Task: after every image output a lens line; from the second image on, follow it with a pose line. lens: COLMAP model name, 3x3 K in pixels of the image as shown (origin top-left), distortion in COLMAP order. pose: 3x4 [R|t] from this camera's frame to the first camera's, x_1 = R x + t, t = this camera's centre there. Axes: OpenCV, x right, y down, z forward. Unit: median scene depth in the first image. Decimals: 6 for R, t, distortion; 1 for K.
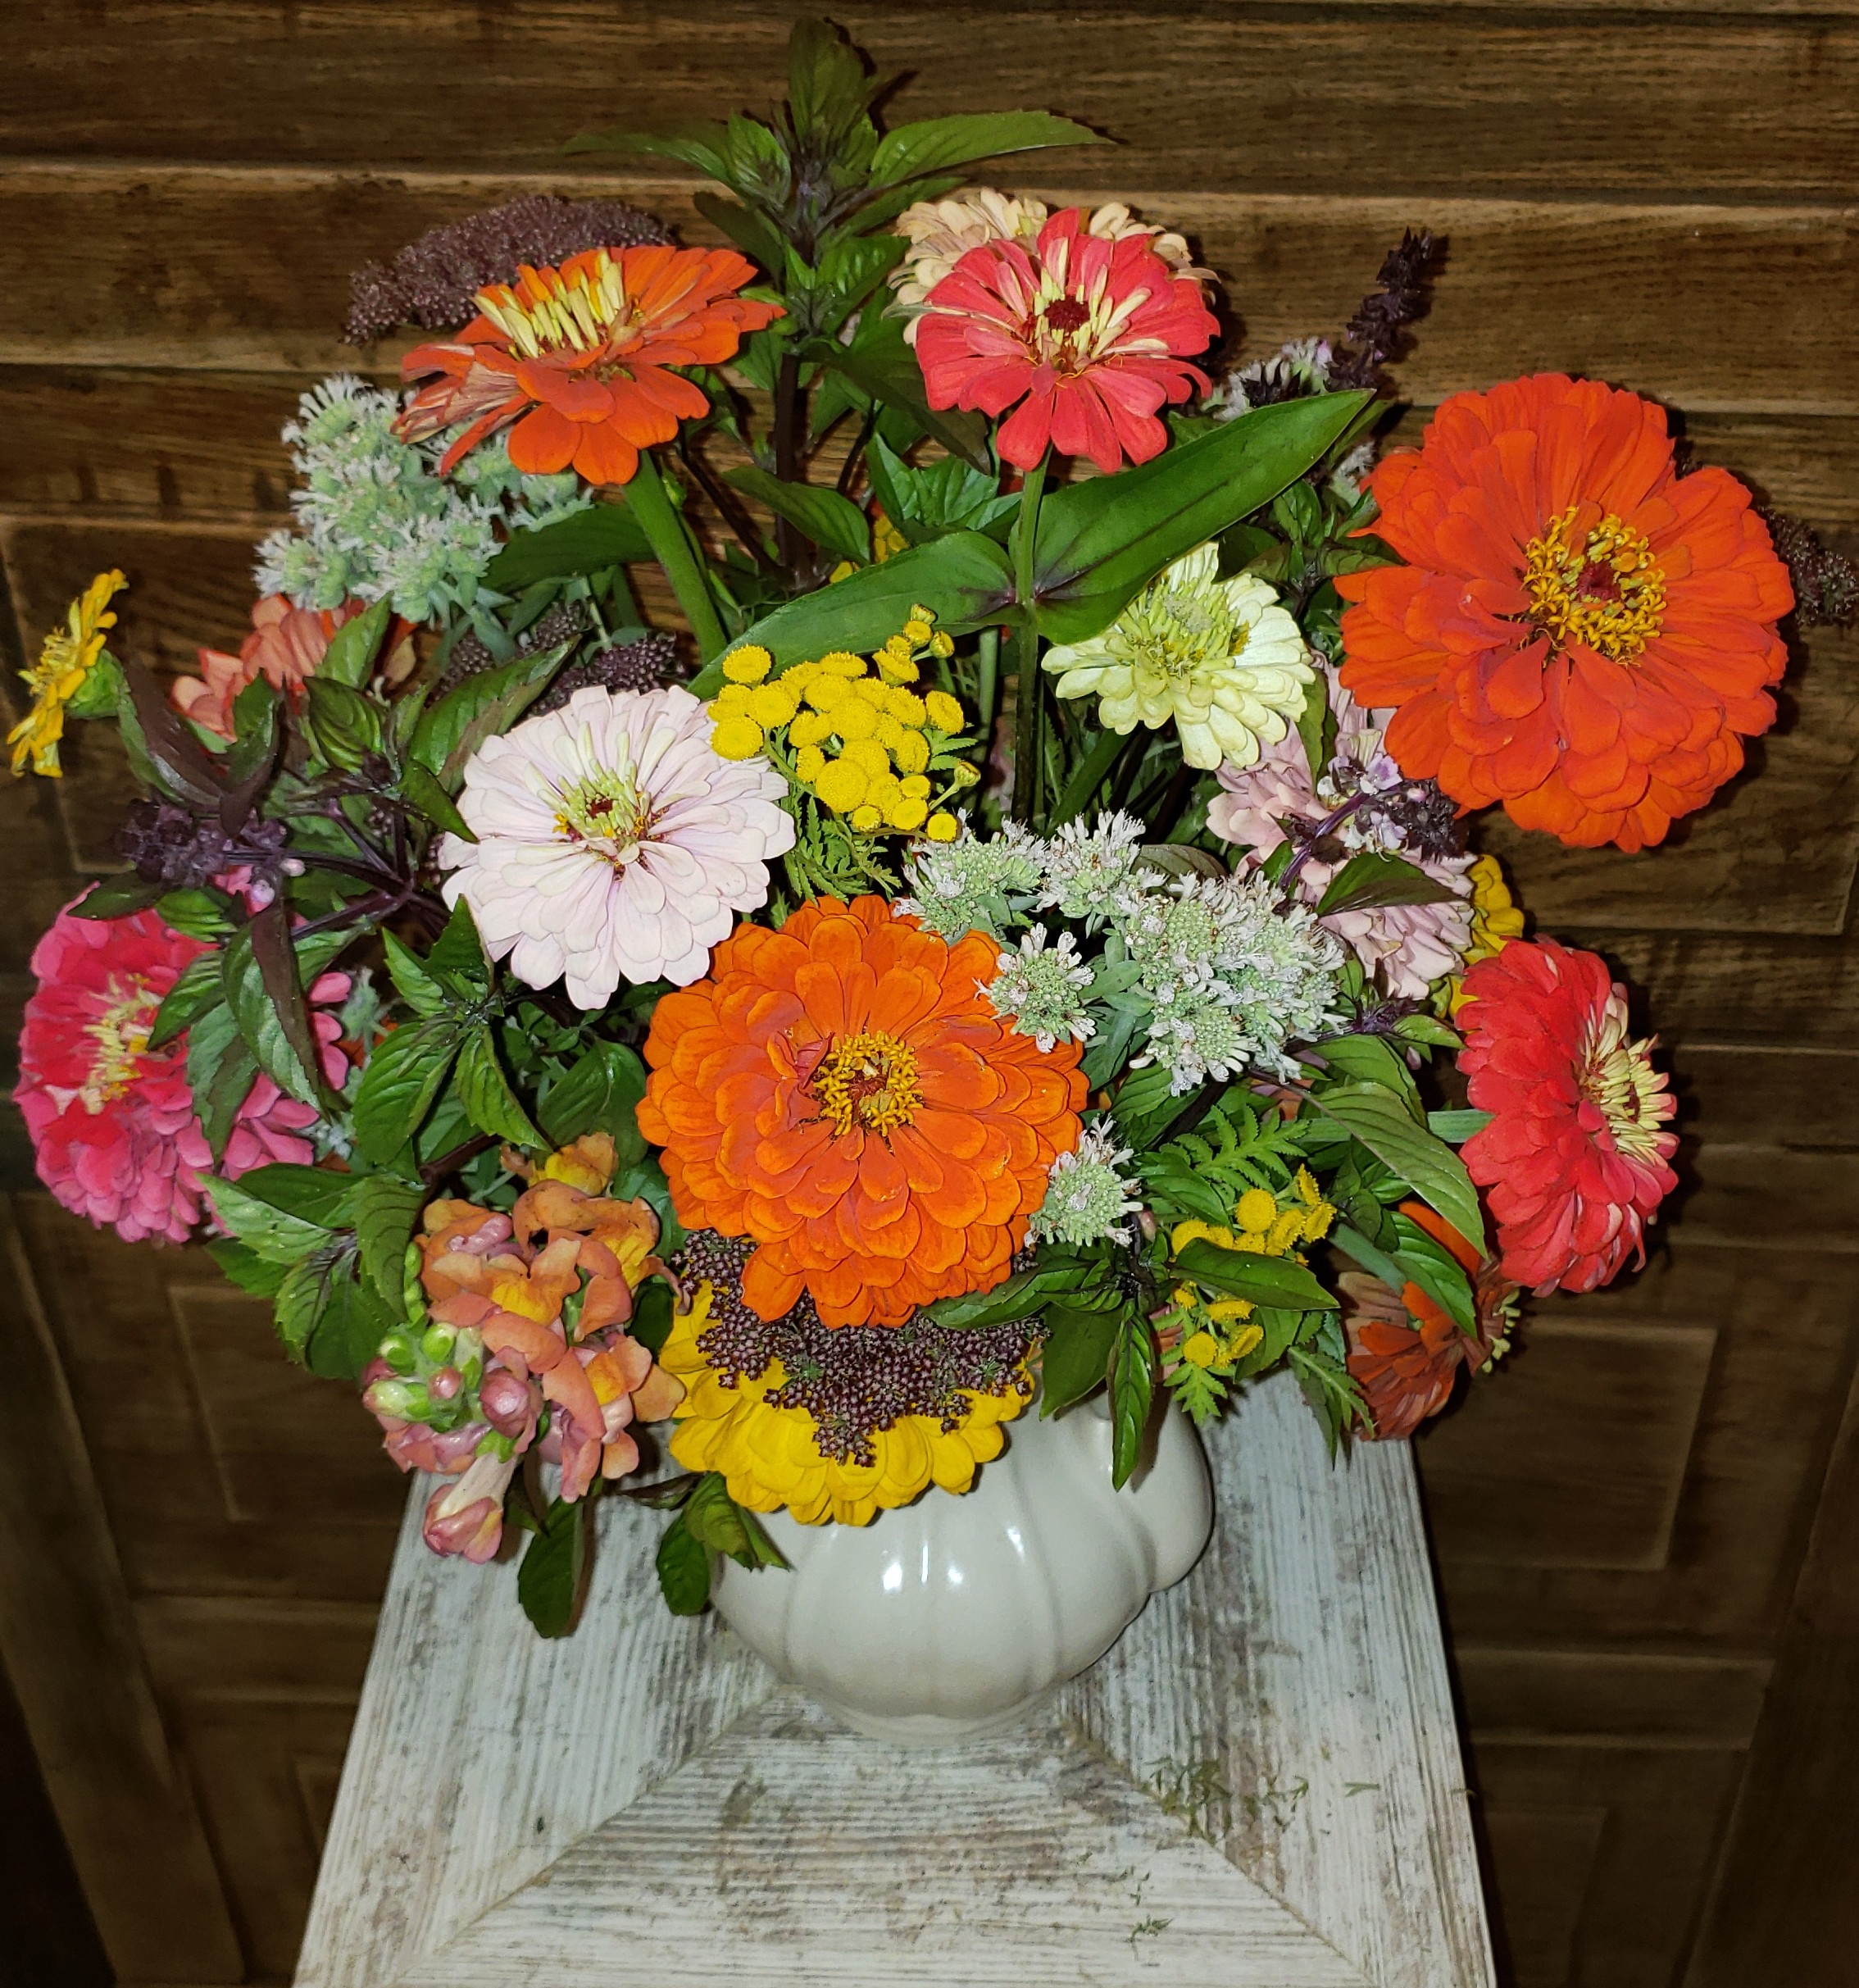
lens RADIAL K [[2570.7, 0, 995.4], [0, 2570.7, 969.0], [0, 0, 1]] dist [-0.002565, 0.000000]
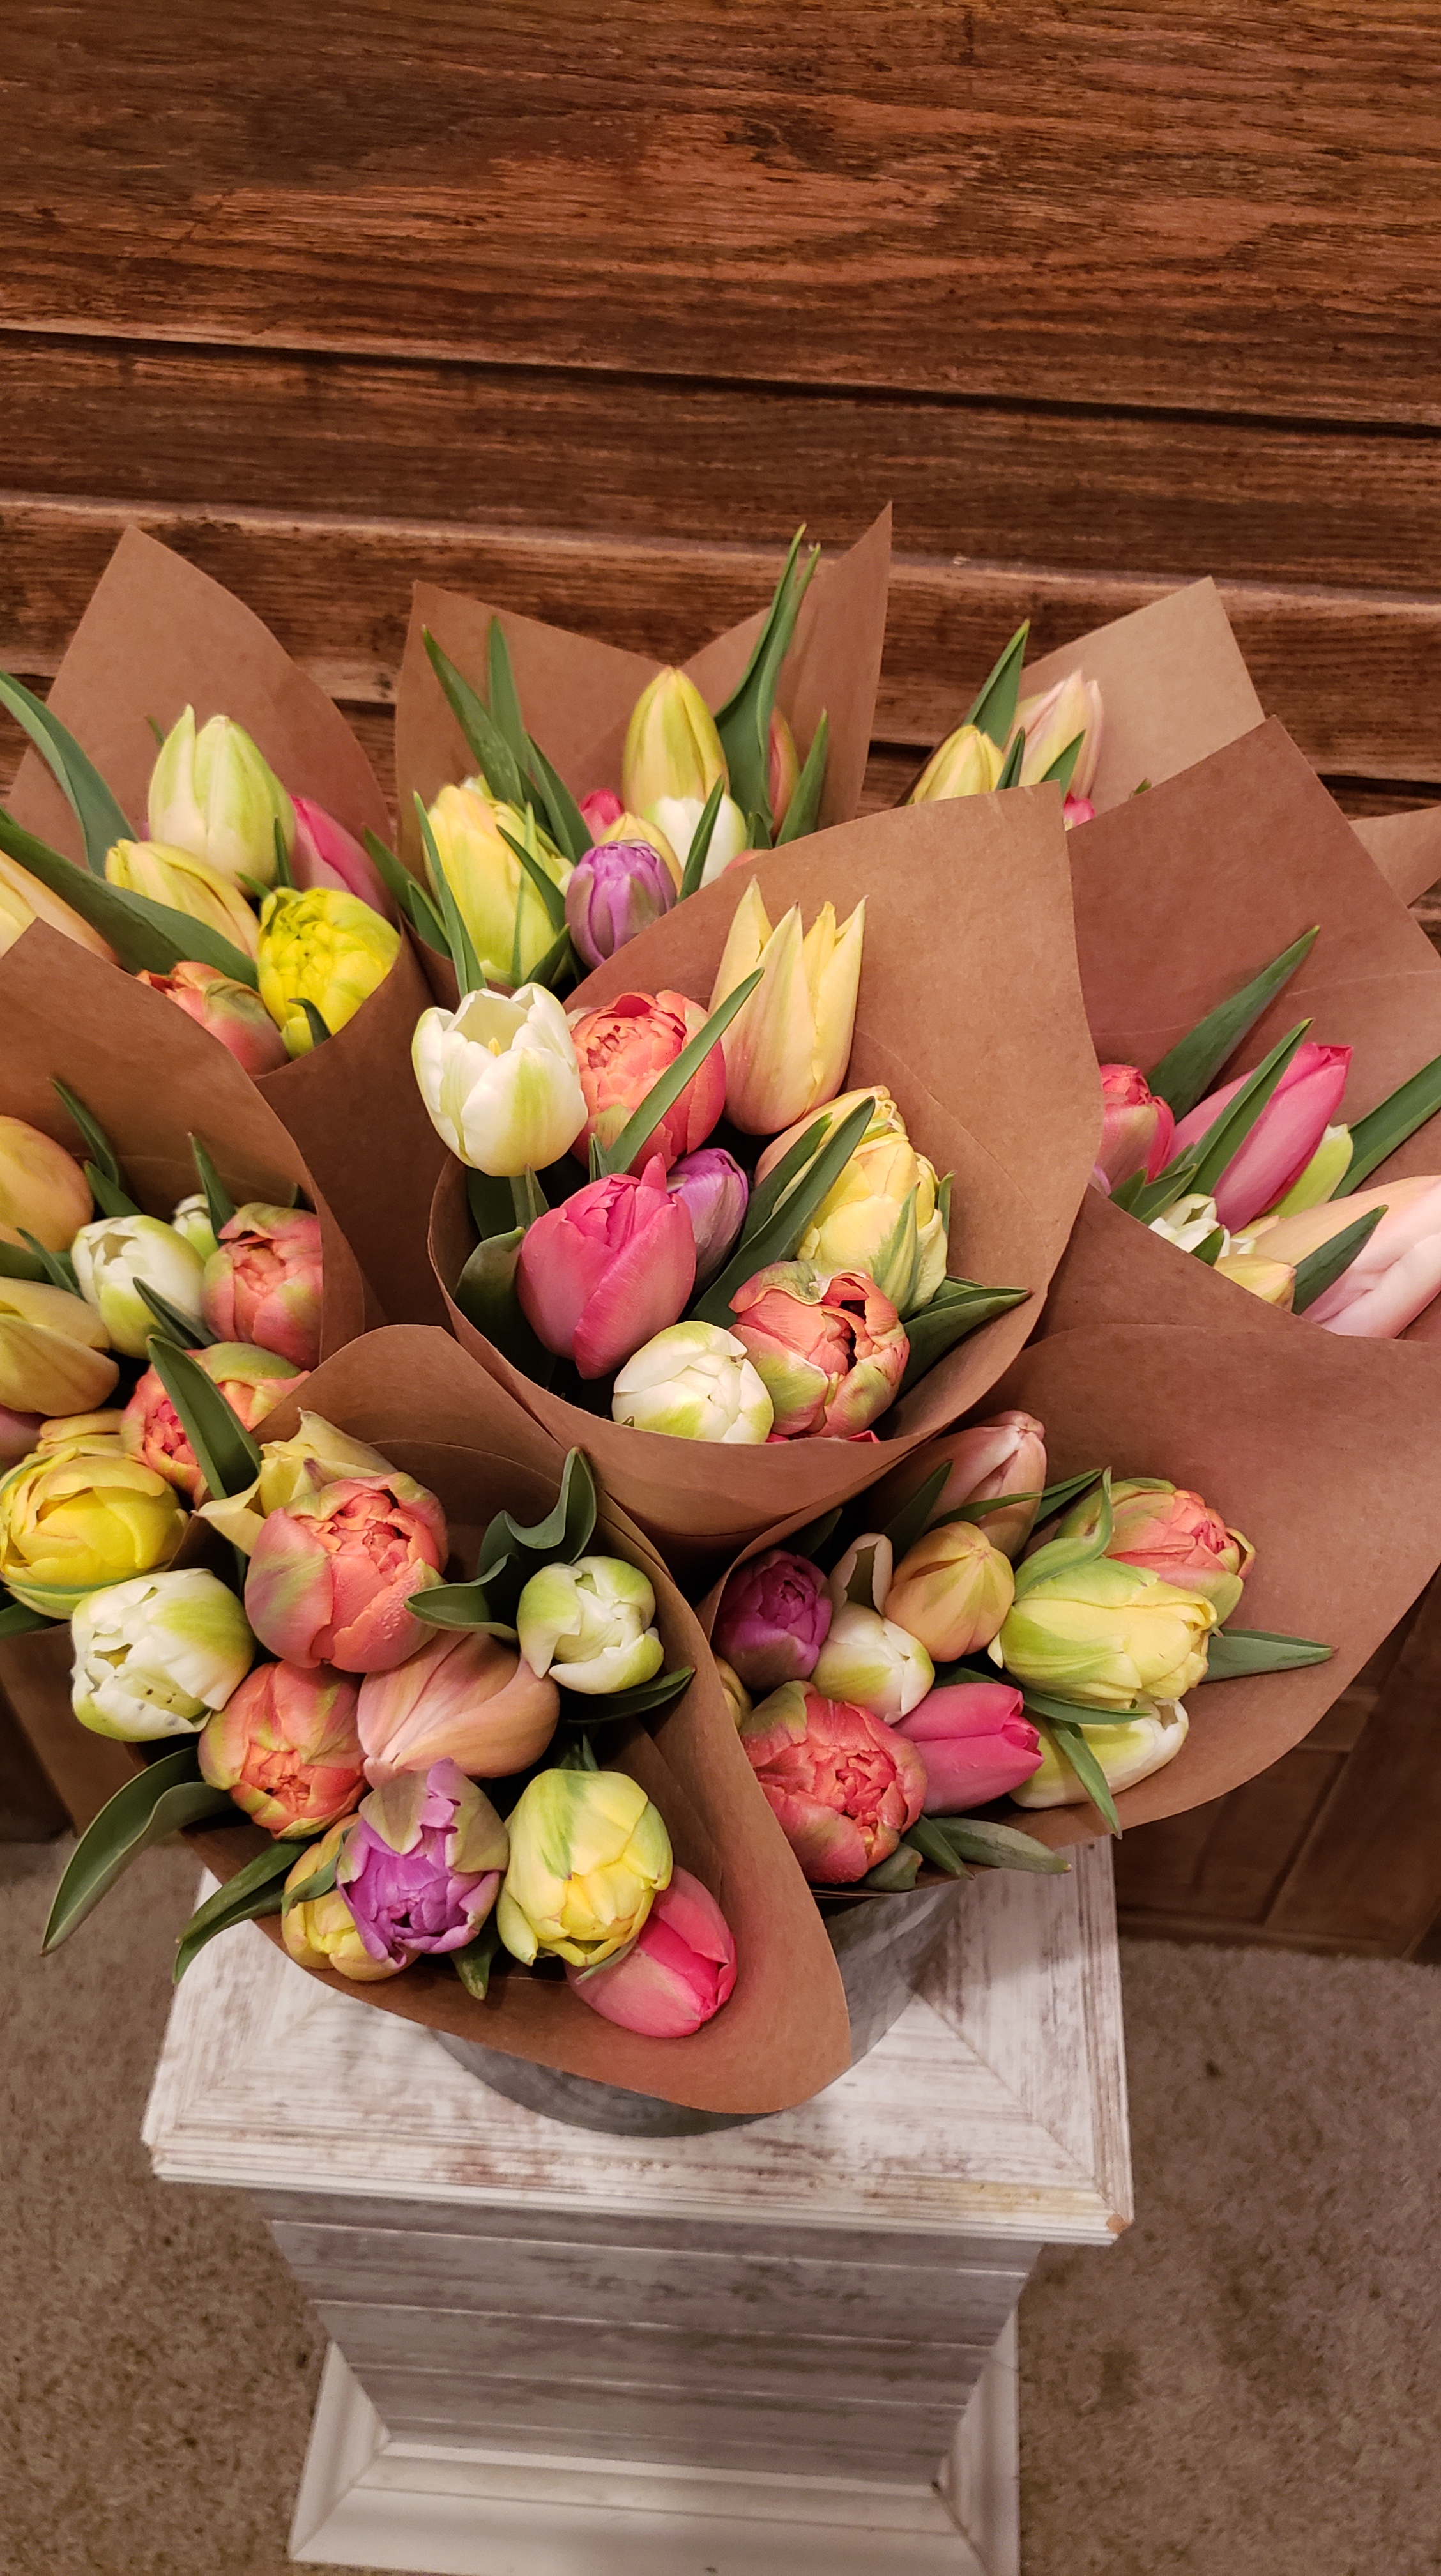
lens RADIAL K [[2008.2, 0, 769.7], [0, 2008.2, 1252.9], [0, 0, 1]] dist [-0.018236, 0.042932]
pose [[0.998841, 0.046765, -0.011371, 0.013719], [-0.043509, 0.978412, 0.202032, -0.188399], [0.020574, -0.201304, 0.979313, 0.127610]]
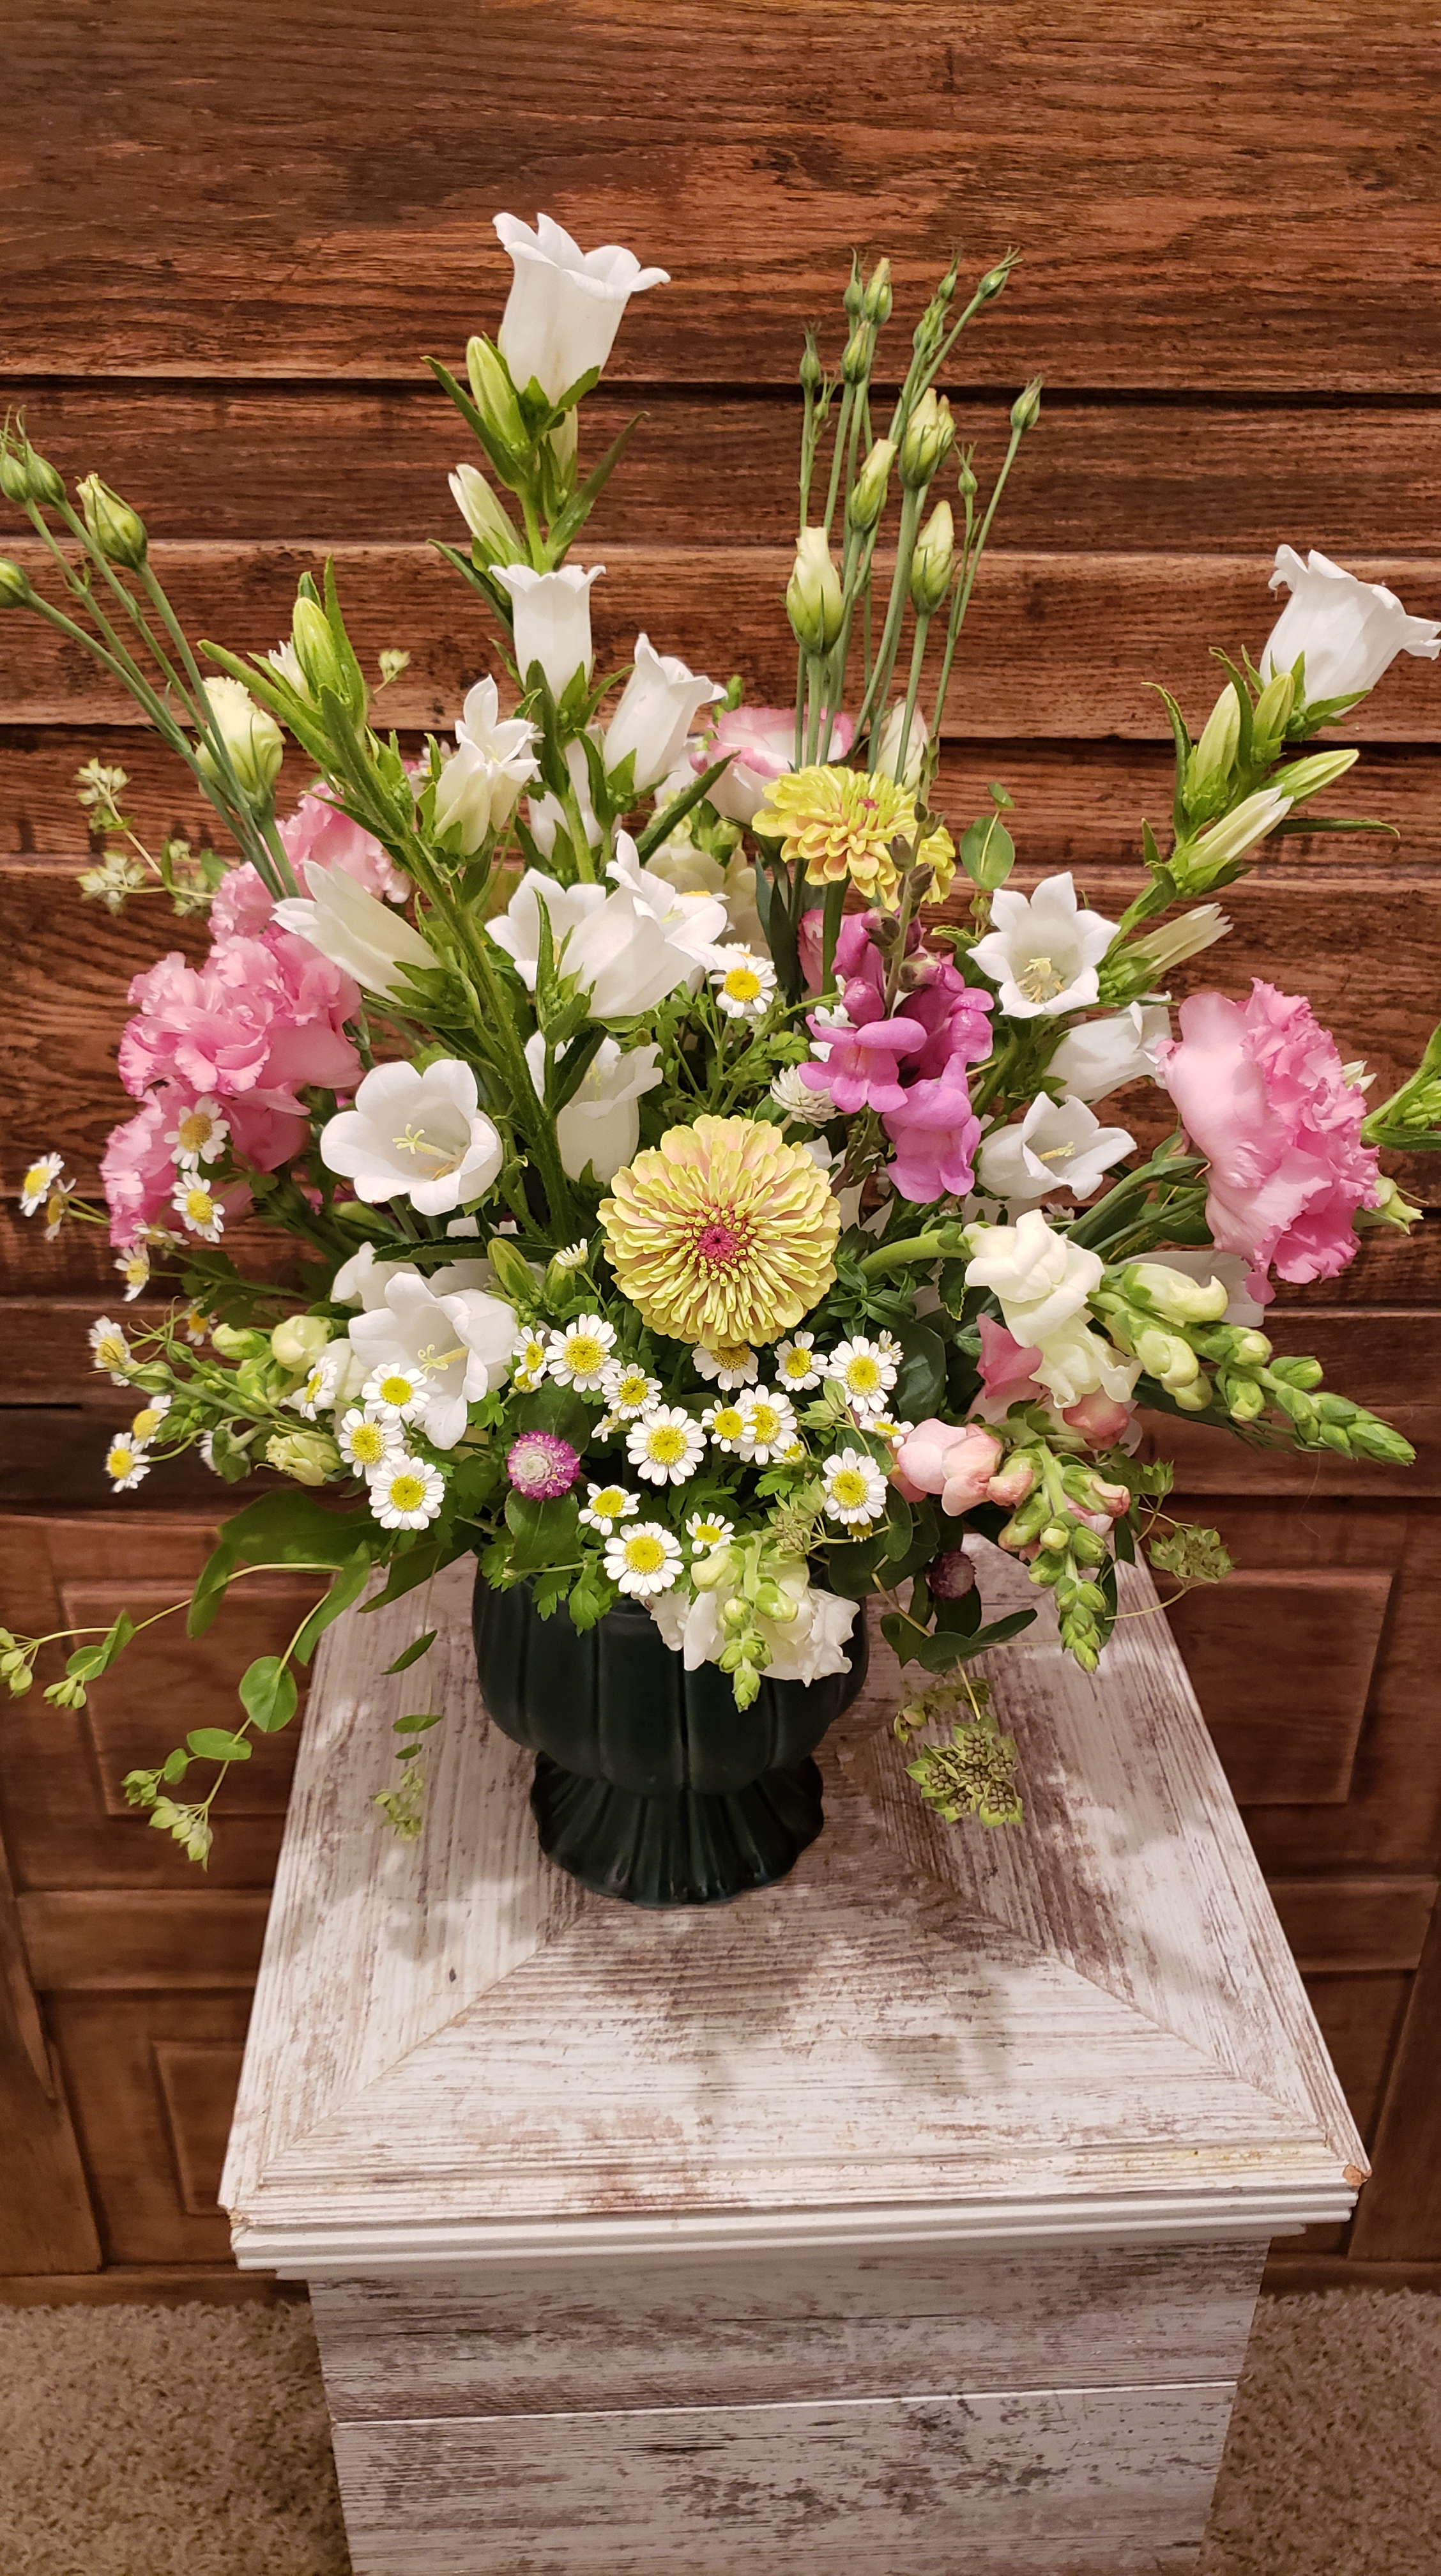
lens RADIAL K [[2008.2, 0, 734.8], [0, 2008.2, 1291.9], [0, 0, 1]] dist [-0.018236, 0.042932]
pose [[0.997799, -0.027035, 0.060558, -0.101200], [0.034266, 0.991970, -0.121746, 0.152749], [-0.056780, 0.123553, 0.990712, 0.112556]]
